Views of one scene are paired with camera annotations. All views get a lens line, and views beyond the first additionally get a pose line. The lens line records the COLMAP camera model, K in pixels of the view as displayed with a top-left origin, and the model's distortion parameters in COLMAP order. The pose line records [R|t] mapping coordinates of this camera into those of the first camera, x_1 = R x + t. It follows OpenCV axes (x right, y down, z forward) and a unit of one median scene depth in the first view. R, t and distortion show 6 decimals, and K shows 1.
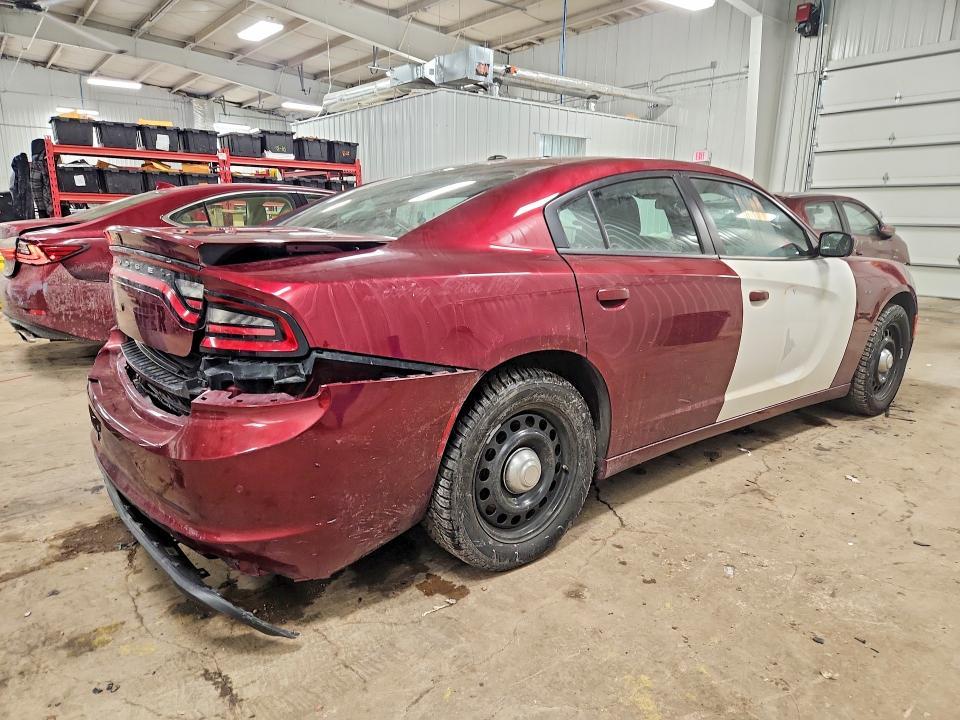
lens RADIAL K [[651.6, 0, 480.0], [0, 651.6, 360.0], [0, 0, 1]] dist [0.018782, 0.000443]
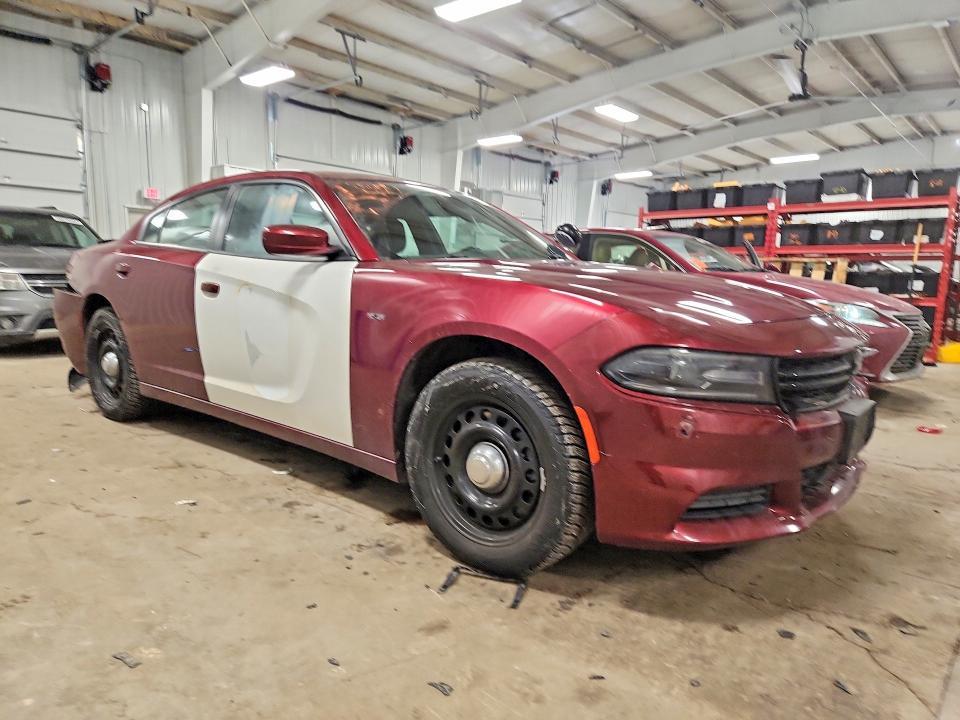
lens RADIAL K [[642.9, 0, 480.0], [0, 642.9, 360.0], [0, 0, 1]] dist [0.044693, -0.000595]
pose [[0.179648, 0.122759, -0.976041, 1.240102], [-0.232792, 0.969307, 0.079065, -0.135744], [0.955790, 0.213011, 0.202712, 0.986860]]
